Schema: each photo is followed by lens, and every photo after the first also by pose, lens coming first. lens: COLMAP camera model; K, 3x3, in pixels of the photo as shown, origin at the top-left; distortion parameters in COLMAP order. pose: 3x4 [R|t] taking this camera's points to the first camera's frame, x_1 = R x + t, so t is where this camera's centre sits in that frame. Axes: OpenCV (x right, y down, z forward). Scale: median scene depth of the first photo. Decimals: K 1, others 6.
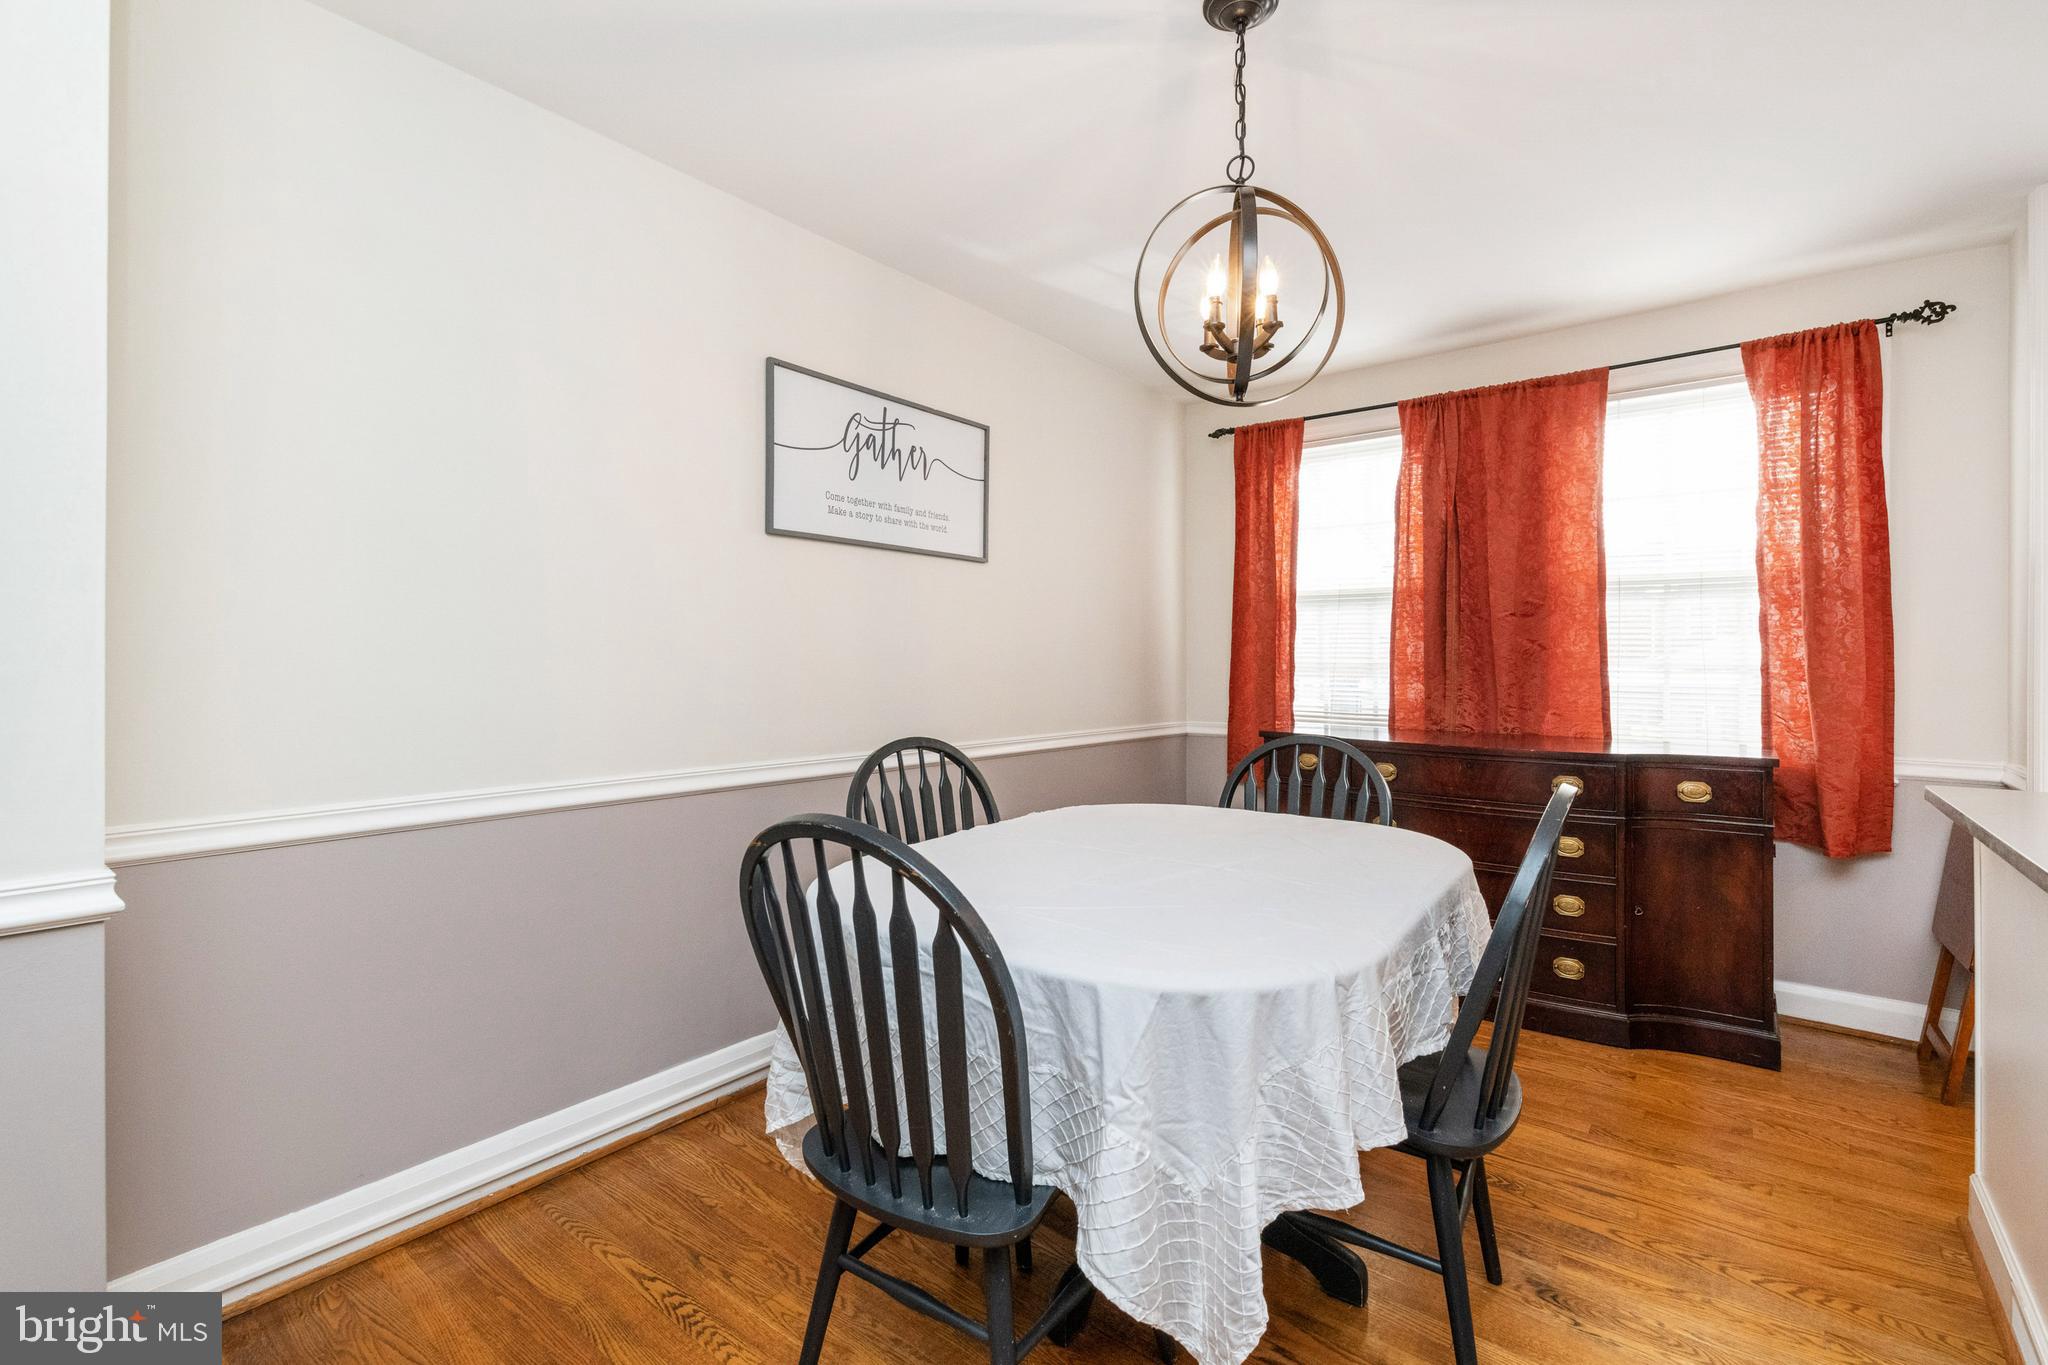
lens RADIAL K [[884.6, 0, 1037.7], [0, 884.6, 653.3], [0, 0, 1]] dist [0.008324, -0.003538]
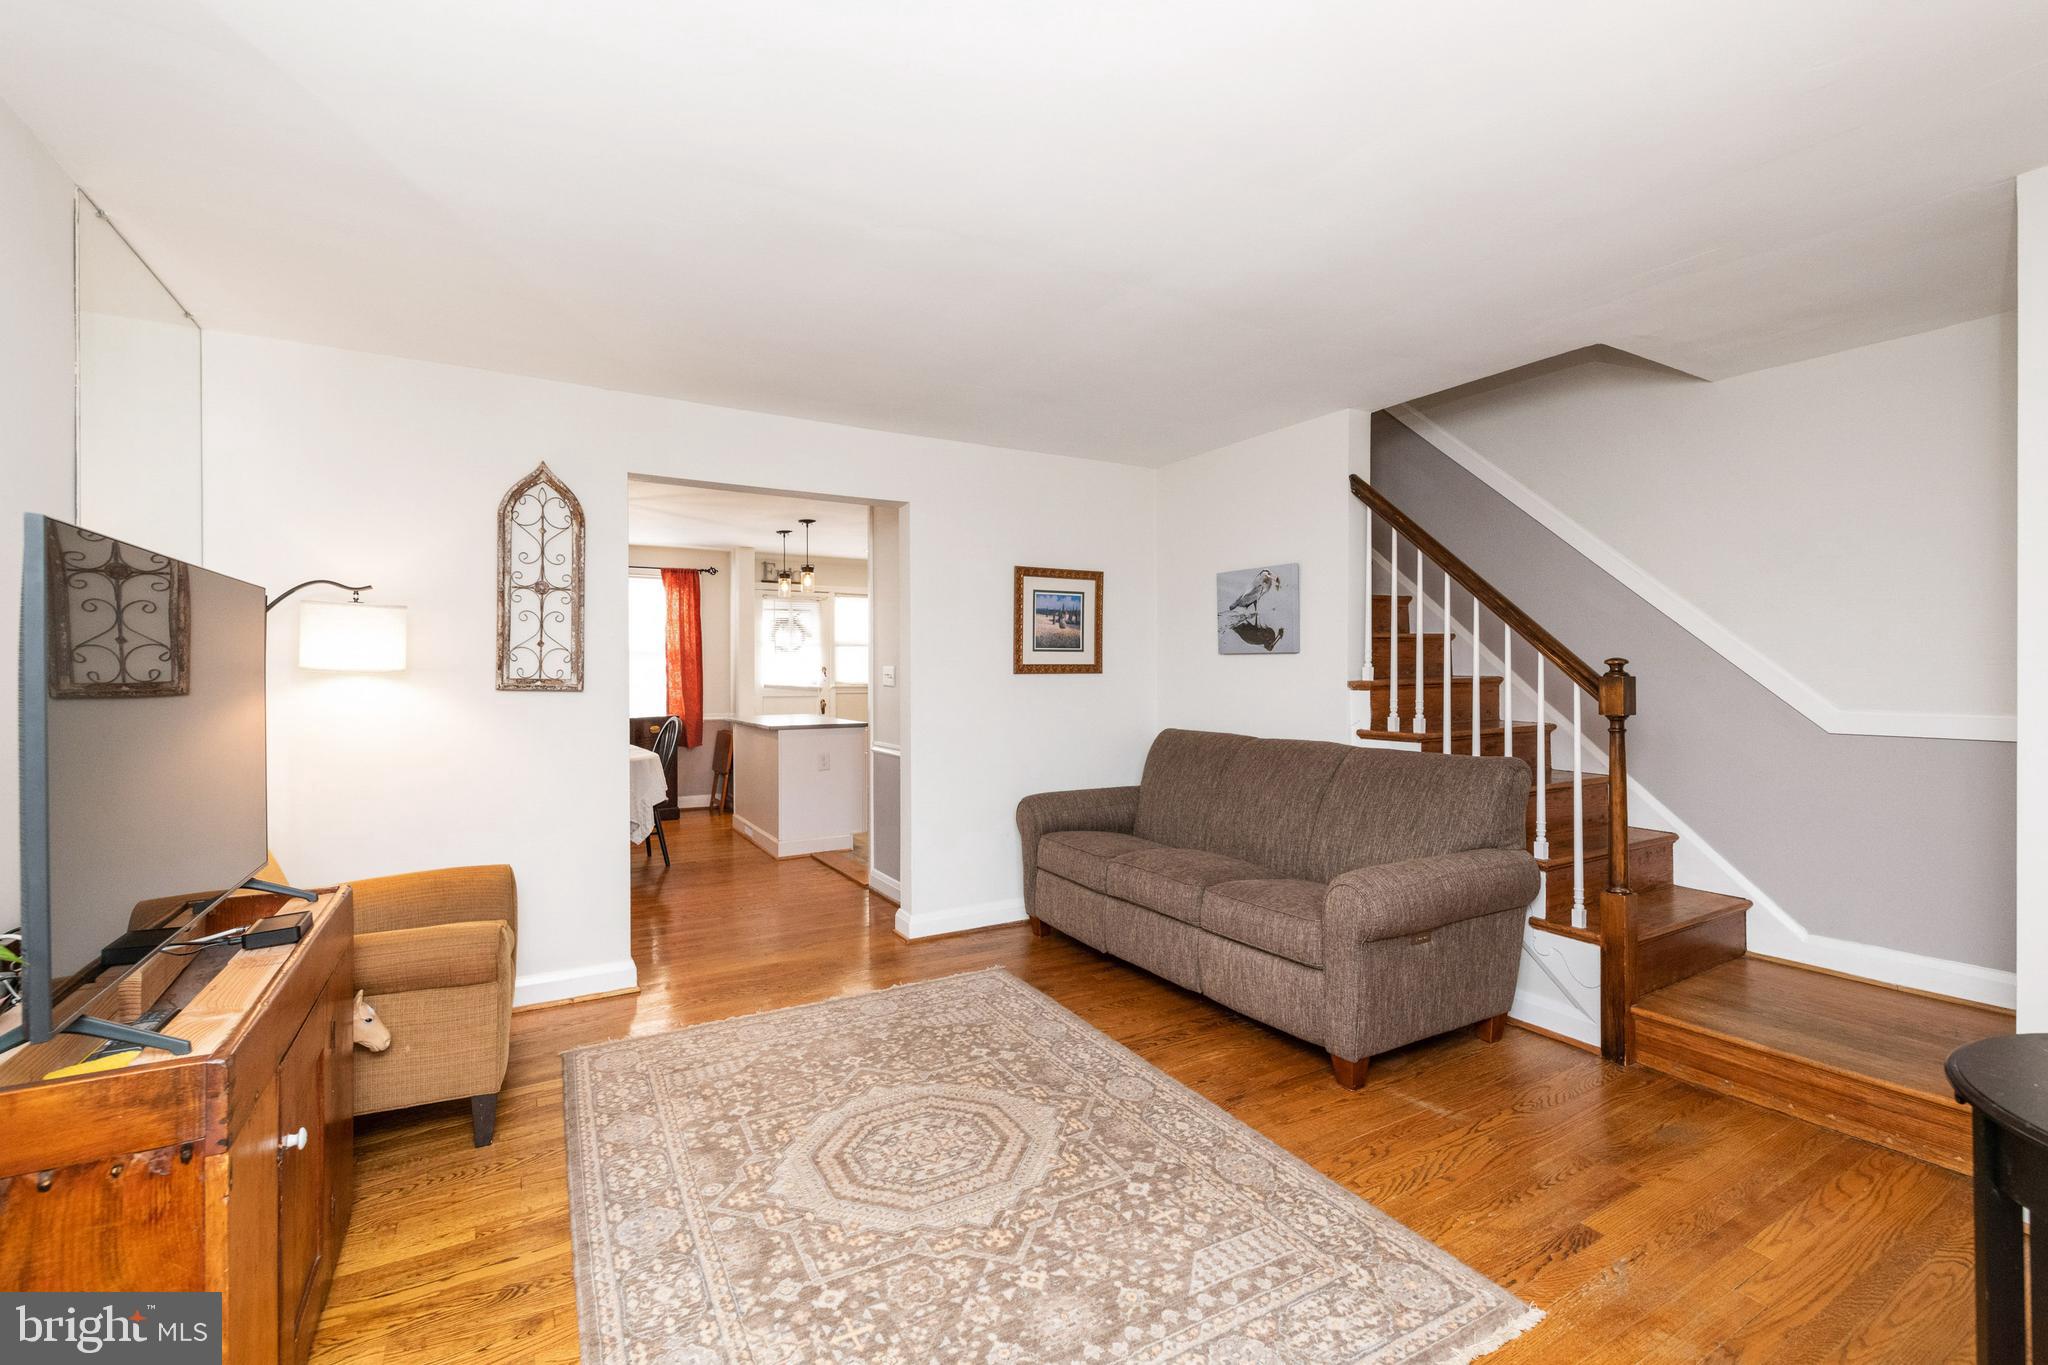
lens RADIAL K [[884.6, 0, 1011.6], [0, 884.6, 675.5], [0, 0, 1]] dist [0.008324, -0.003538]
pose [[0.372814, -0.008563, 0.927867, -1.388983], [-0.001211, 0.999952, 0.009715, -0.044083], [-0.927905, -0.004746, 0.372786, -1.058544]]
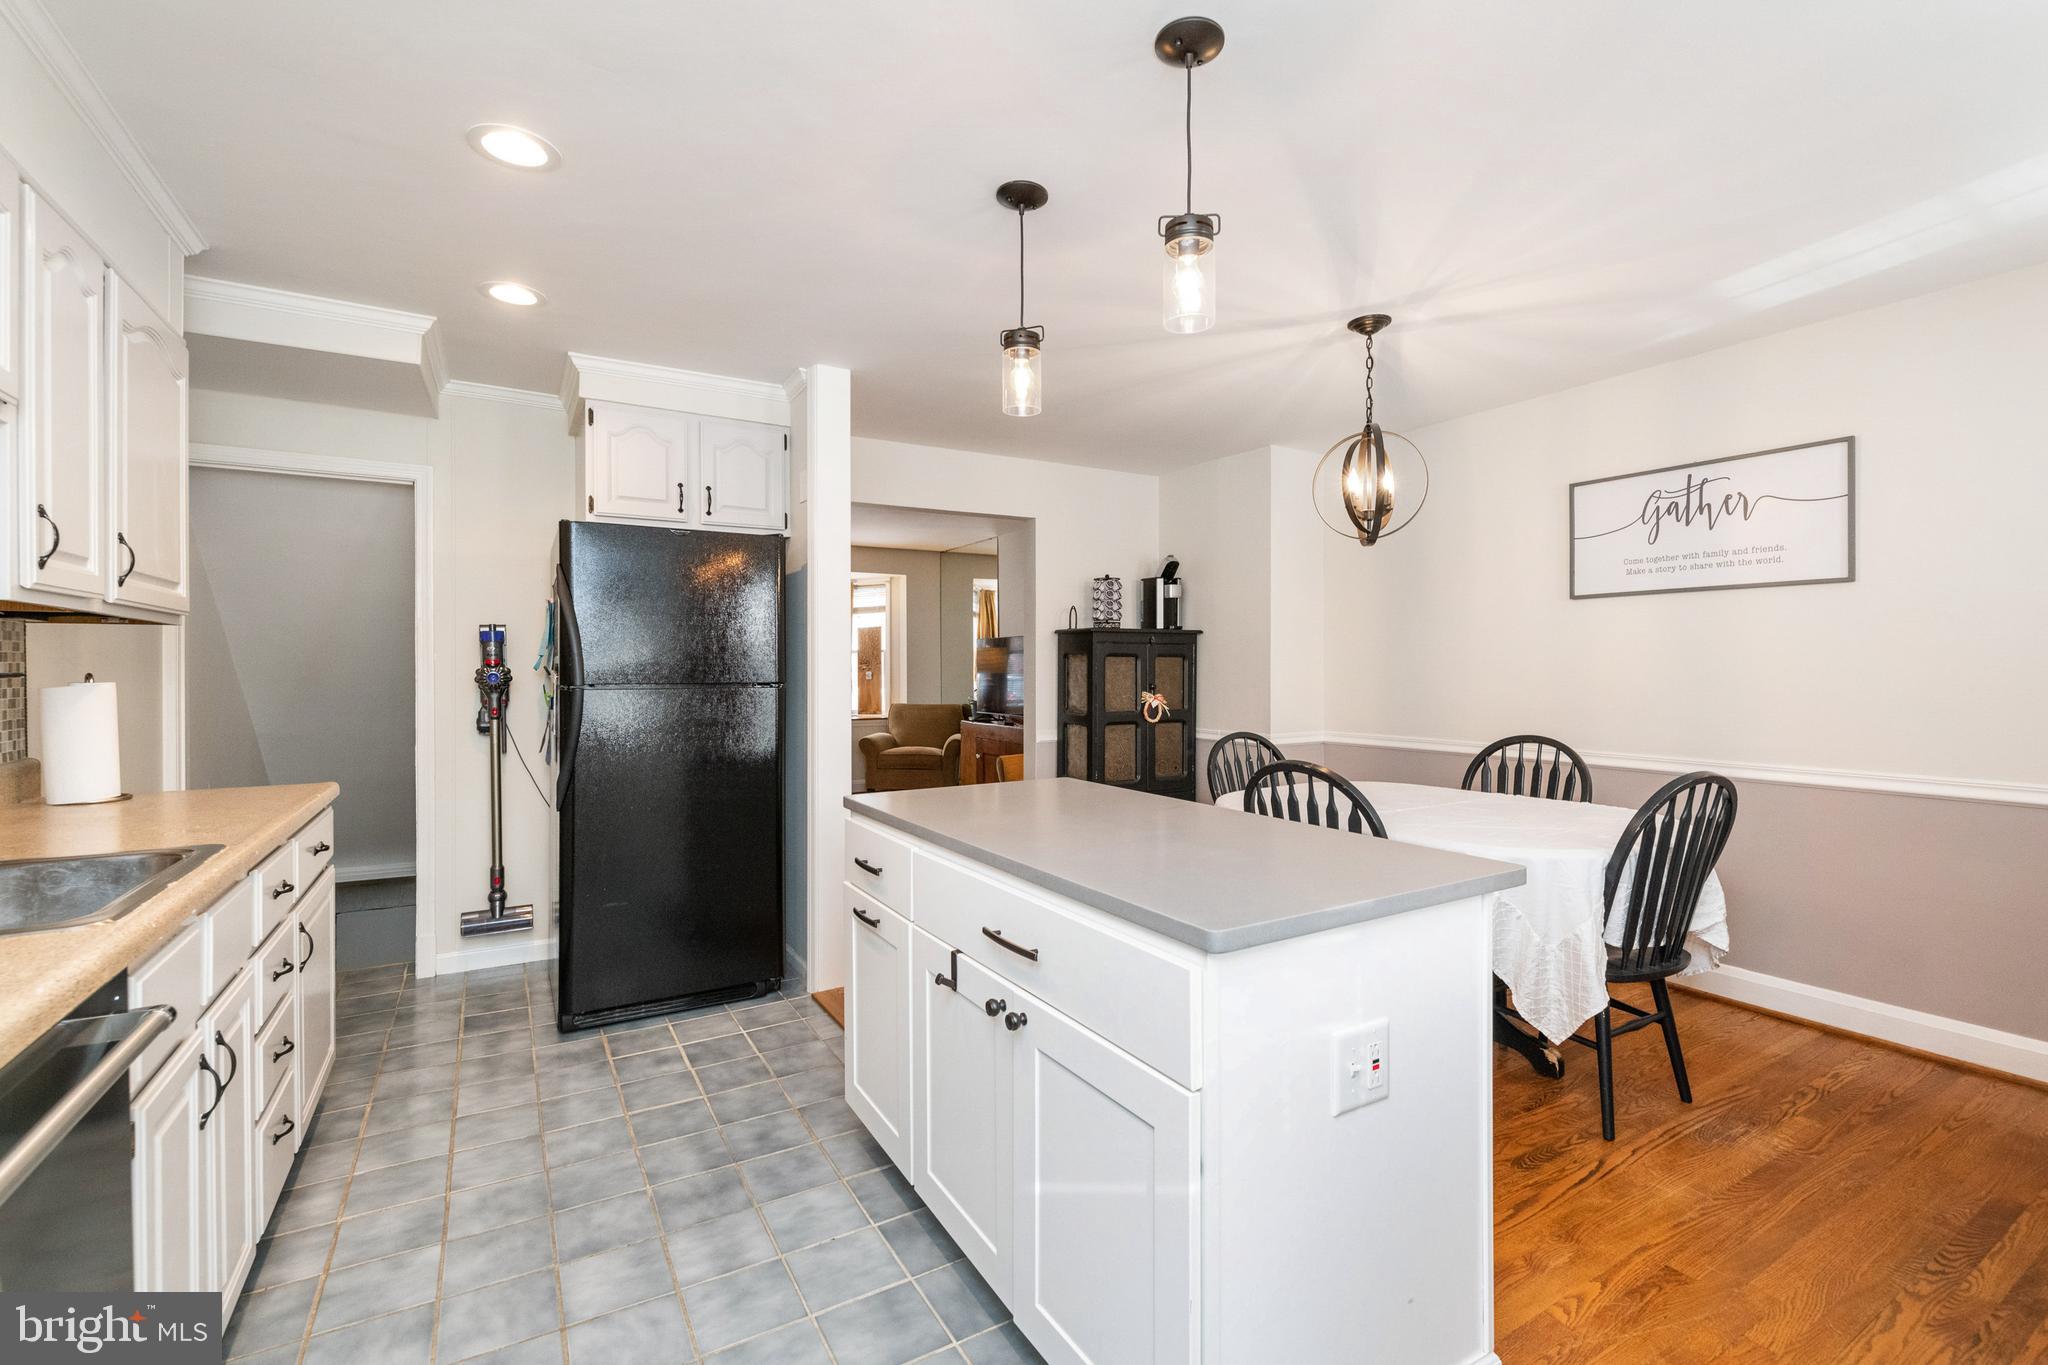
lens RADIAL K [[884.6, 0, 1035.4], [0, 884.6, 670.1], [0, 0, 1]] dist [0.008324, -0.003538]
pose [[-0.353656, 0.004834, -0.935363, 1.253487], [0.007630, 0.999968, 0.002283, -0.019396], [0.935345, -0.006330, -0.353681, 0.579232]]
